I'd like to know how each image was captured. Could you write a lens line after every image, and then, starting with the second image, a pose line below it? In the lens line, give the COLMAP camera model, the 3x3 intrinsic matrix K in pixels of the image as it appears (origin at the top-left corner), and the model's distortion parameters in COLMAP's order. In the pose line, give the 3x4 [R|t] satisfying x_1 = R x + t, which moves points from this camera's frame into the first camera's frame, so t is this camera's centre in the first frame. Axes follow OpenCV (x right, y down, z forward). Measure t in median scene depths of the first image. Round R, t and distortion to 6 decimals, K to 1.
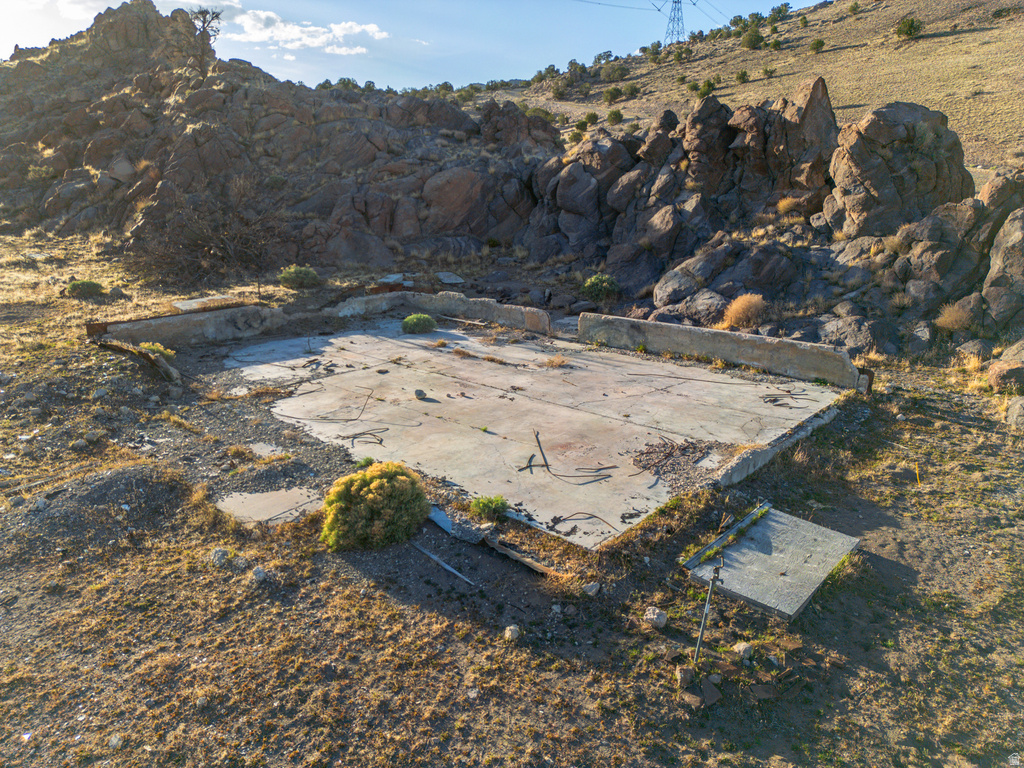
lens RADIAL K [[716.0, 0, 514.4], [0, 716.0, 385.2], [0, 0, 1]] dist [0.077620, -0.074086]
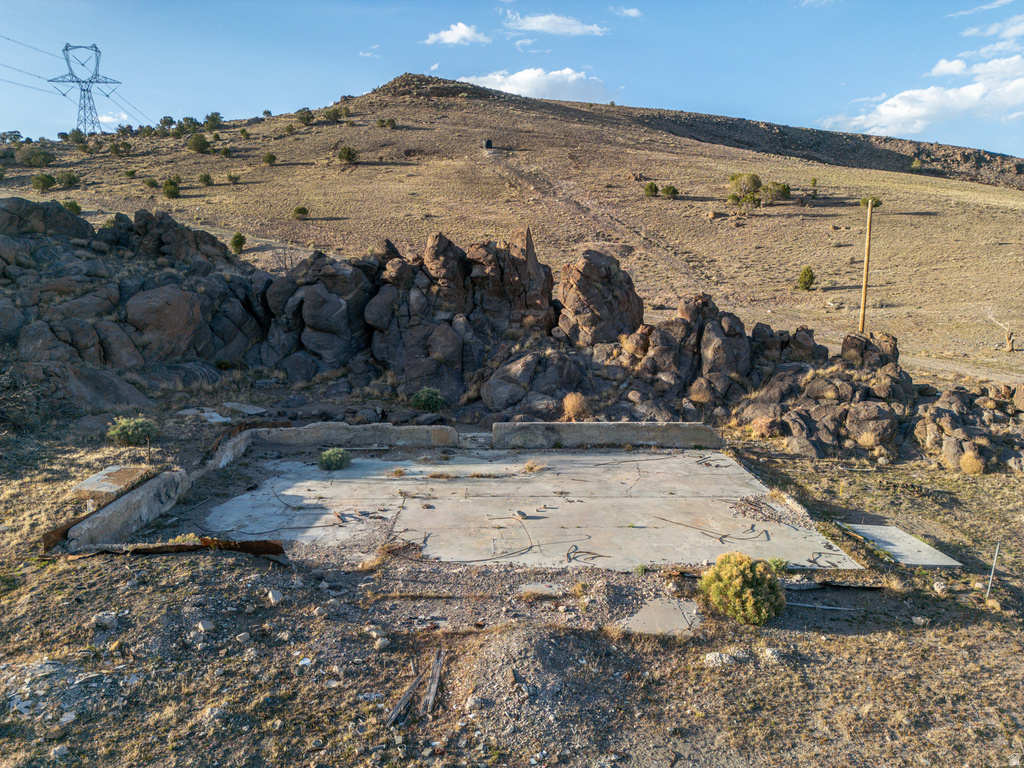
lens RADIAL K [[716.0, 0, 514.4], [0, 716.0, 385.2], [0, 0, 1]] dist [0.077620, -0.074086]
pose [[0.732924, -0.101832, 0.672646, -0.418943], [0.182627, 0.981893, -0.050344, -0.063012], [-0.655339, 0.159742, 0.738250, 0.075107]]
